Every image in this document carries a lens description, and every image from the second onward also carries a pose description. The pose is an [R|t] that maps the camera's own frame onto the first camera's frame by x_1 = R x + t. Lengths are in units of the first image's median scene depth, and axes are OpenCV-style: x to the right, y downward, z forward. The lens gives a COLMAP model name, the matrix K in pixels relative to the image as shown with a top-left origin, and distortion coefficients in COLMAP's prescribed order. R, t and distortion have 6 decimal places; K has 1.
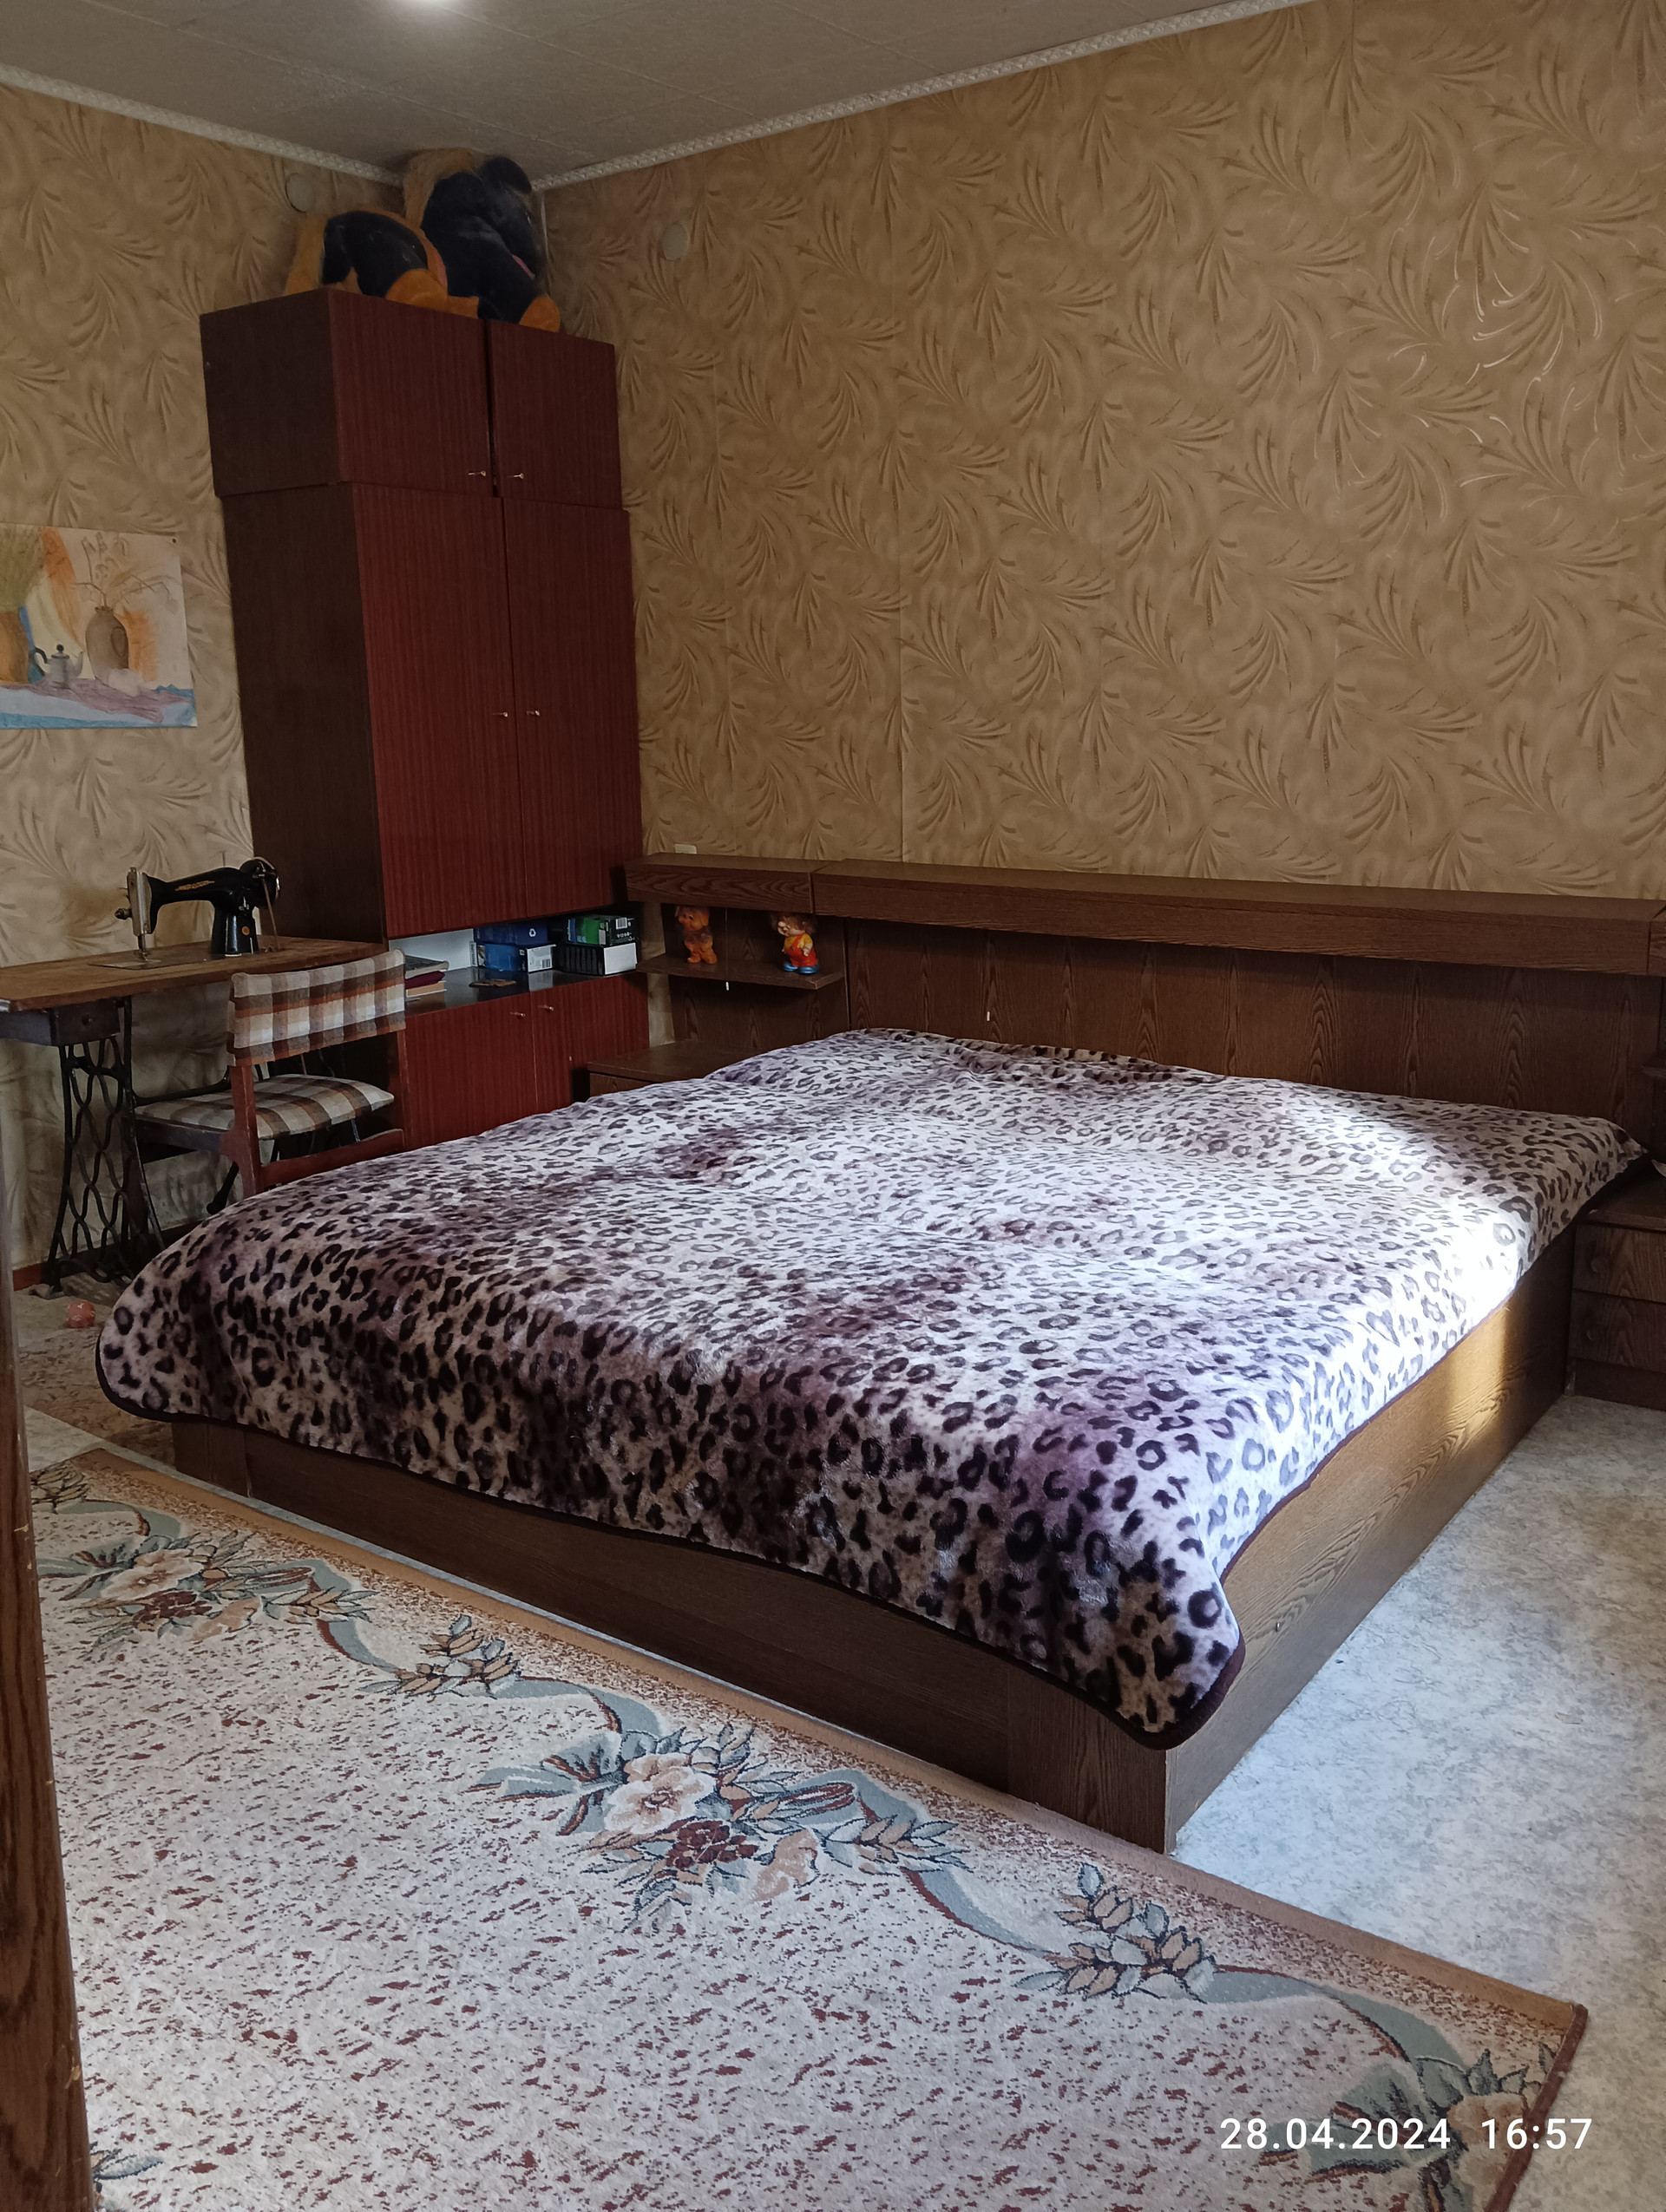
lens RADIAL K [[1792.3, 0, 833.0], [0, 1792.3, 1106.0], [0, 0, 1]] dist [0.059695, -0.123386]
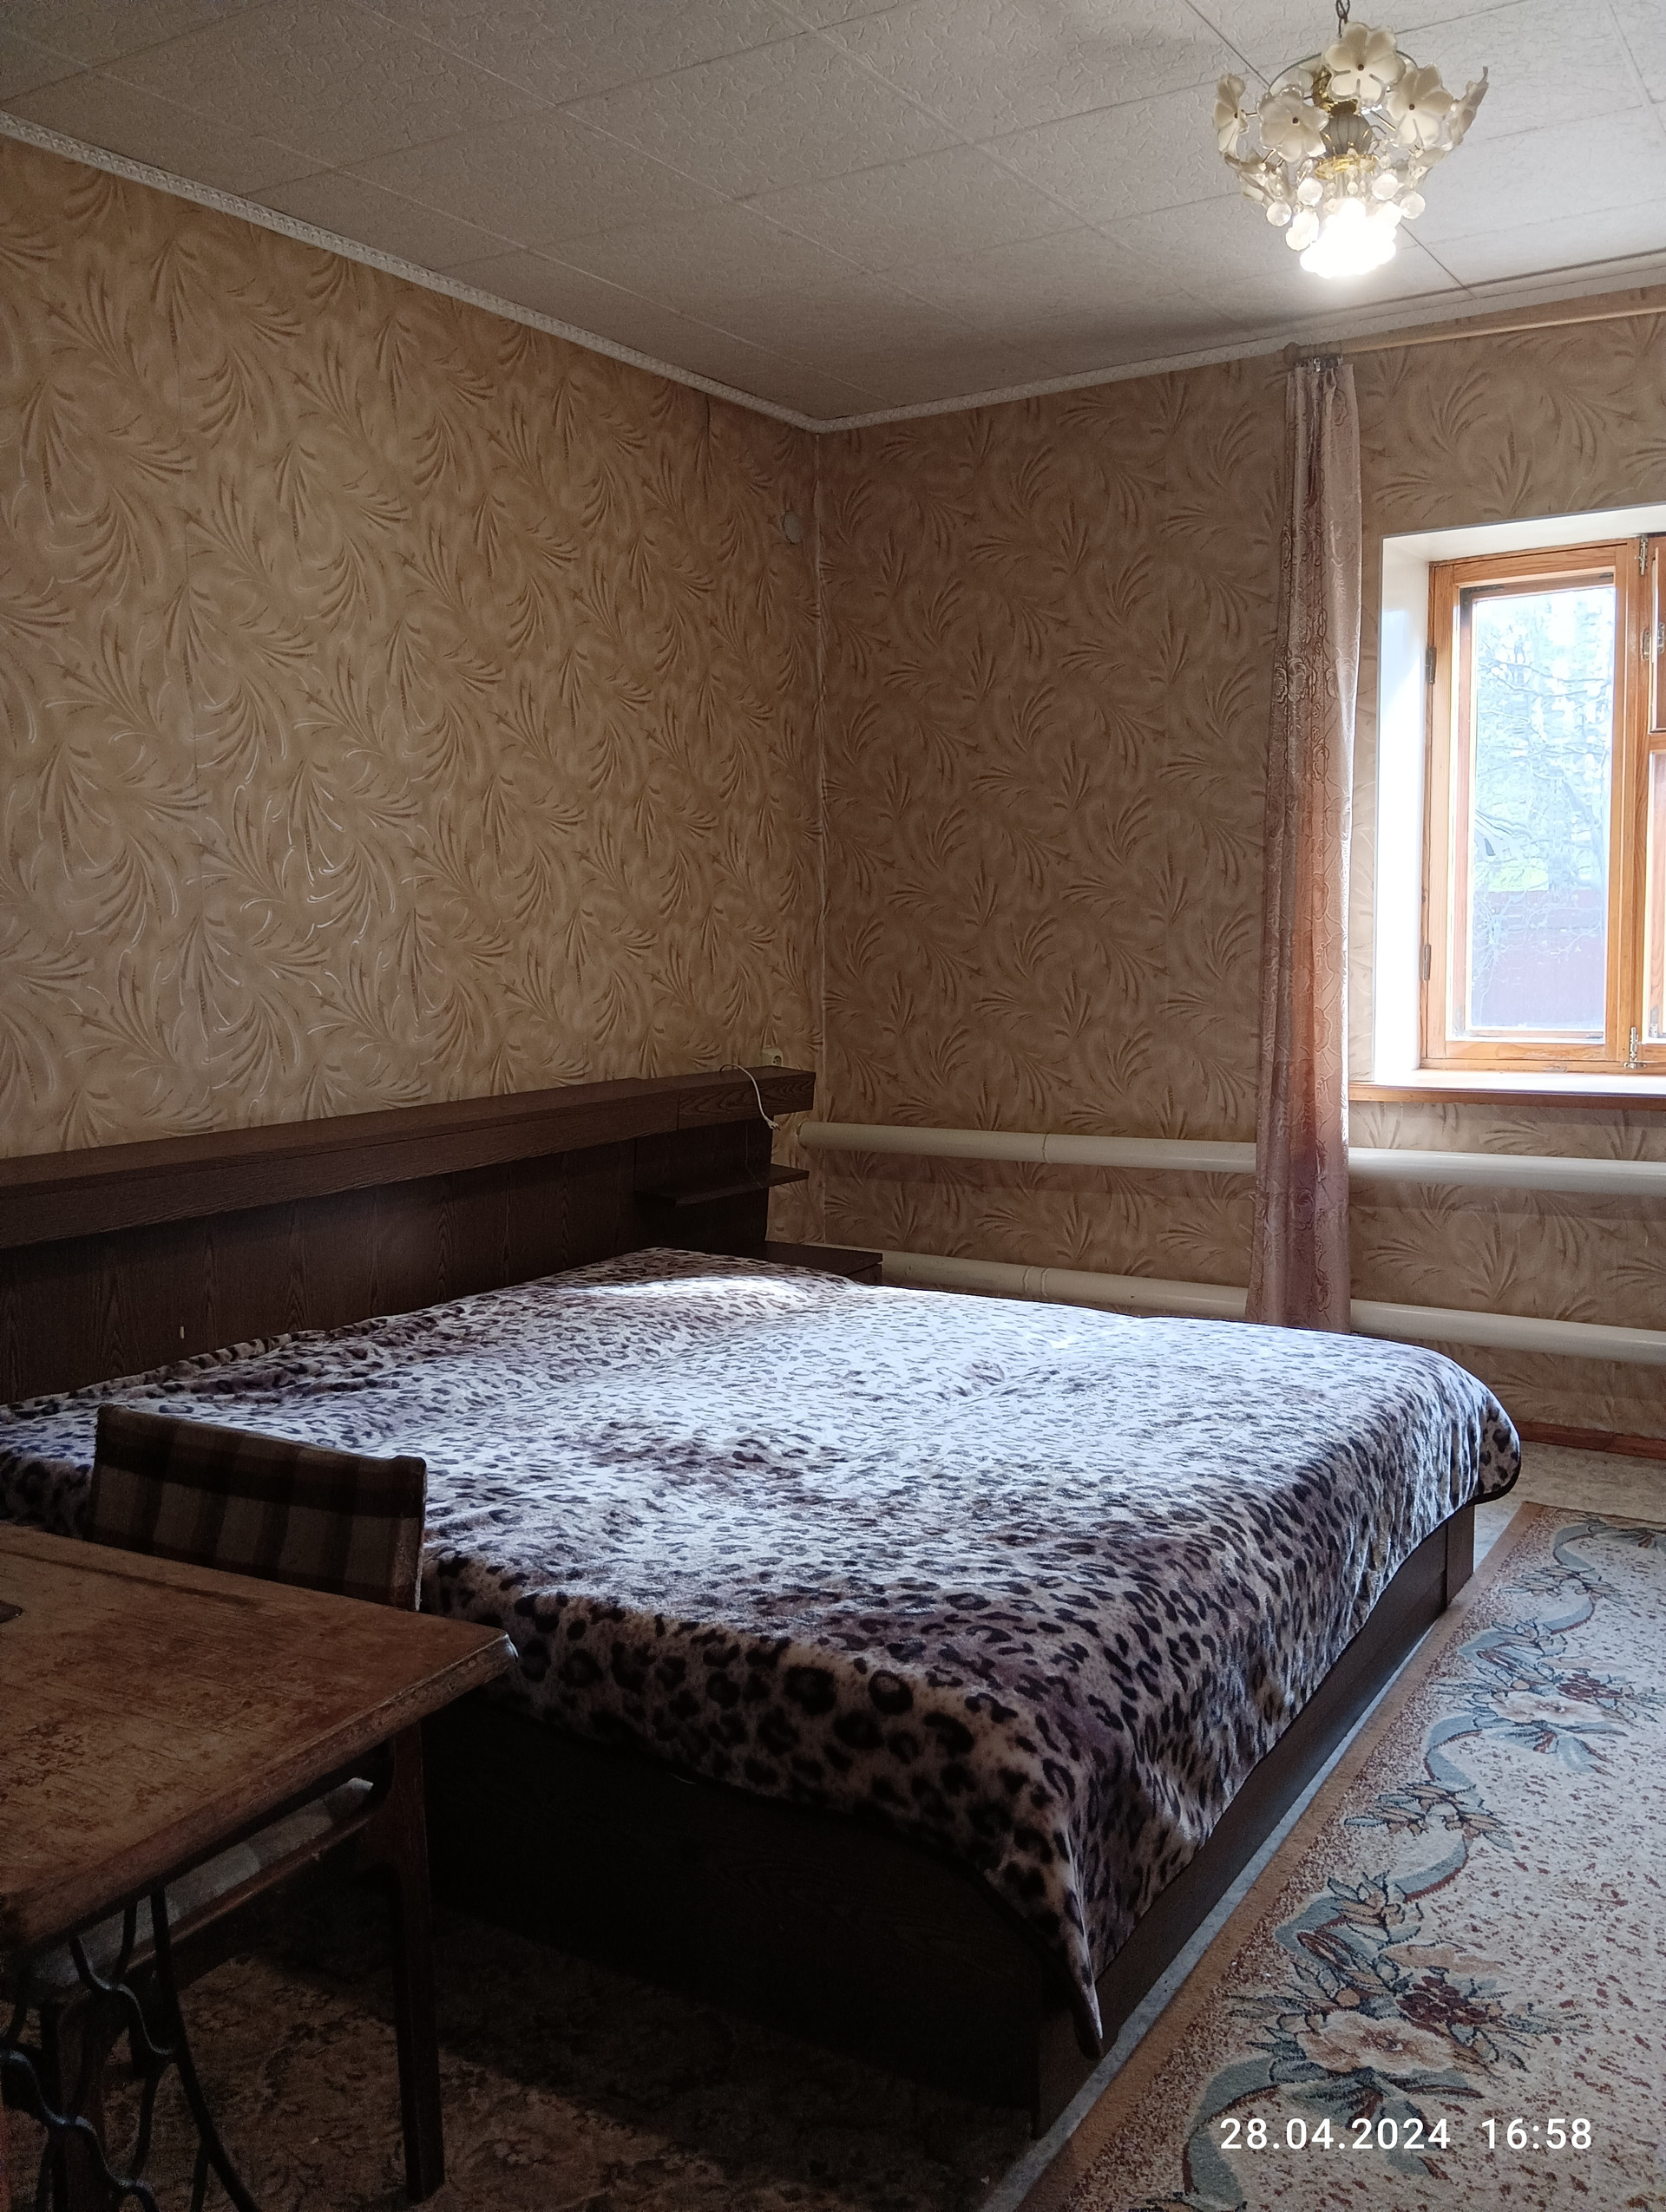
lens RADIAL K [[1787.4, 0, 833.0], [0, 1787.4, 1106.0], [0, 0, 1]] dist [0.103117, -0.218531]
pose [[-0.066919, -0.093369, 0.993380, -0.971344], [0.232712, 0.966693, 0.106537, -0.227673], [-0.970241, 0.238301, -0.042962, 1.050869]]
